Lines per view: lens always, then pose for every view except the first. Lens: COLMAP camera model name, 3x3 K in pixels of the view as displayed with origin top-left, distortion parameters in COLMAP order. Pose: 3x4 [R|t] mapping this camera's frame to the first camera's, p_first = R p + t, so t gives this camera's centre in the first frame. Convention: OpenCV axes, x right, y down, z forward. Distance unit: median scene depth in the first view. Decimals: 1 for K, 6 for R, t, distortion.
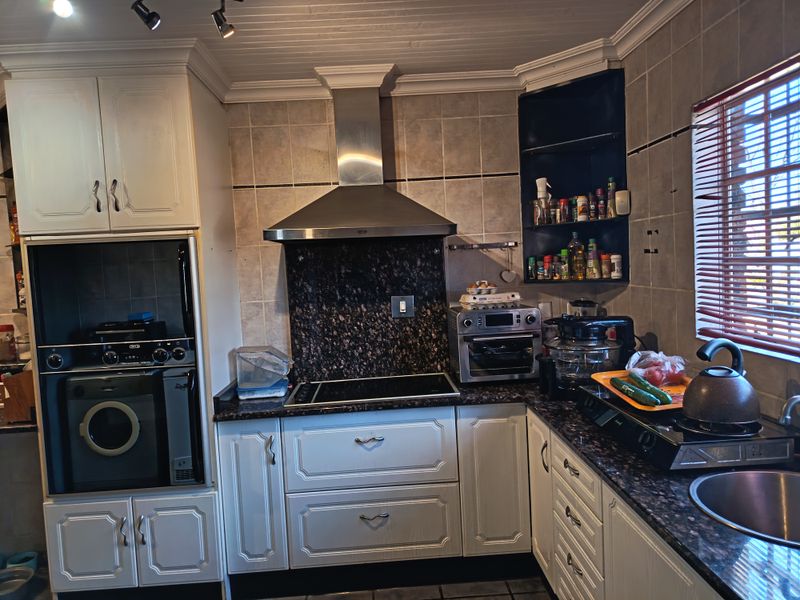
lens RADIAL K [[567.0, 0, 400.2], [0, 567.0, 302.9], [0, 0, 1]] dist [0.070570, -0.063412]
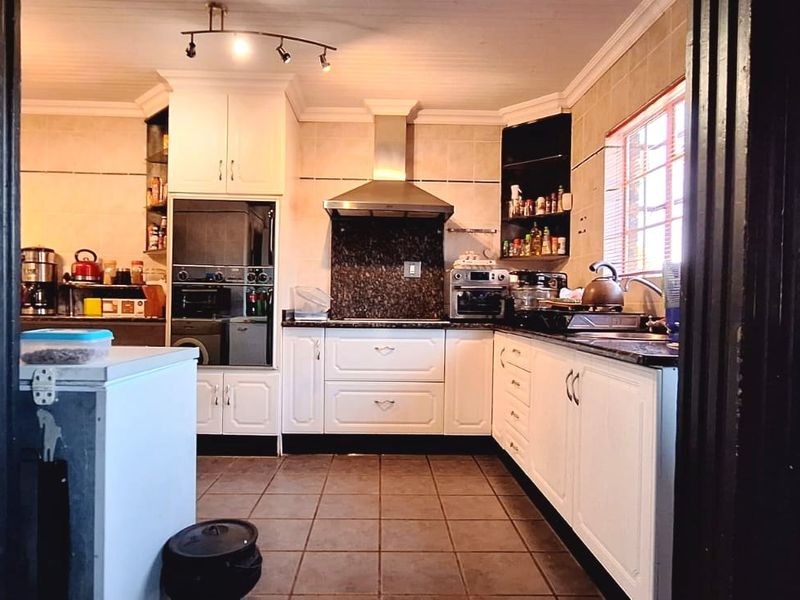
lens RADIAL K [[517.1, 0, 395.2], [0, 517.1, 306.8], [0, 0, 1]] dist [-0.021119, 0.014751]
pose [[0.997580, 0.068748, -0.010418, -0.019754], [-0.069209, 0.996169, -0.053452, 0.190384], [0.006703, 0.054043, 0.998516, -0.301913]]
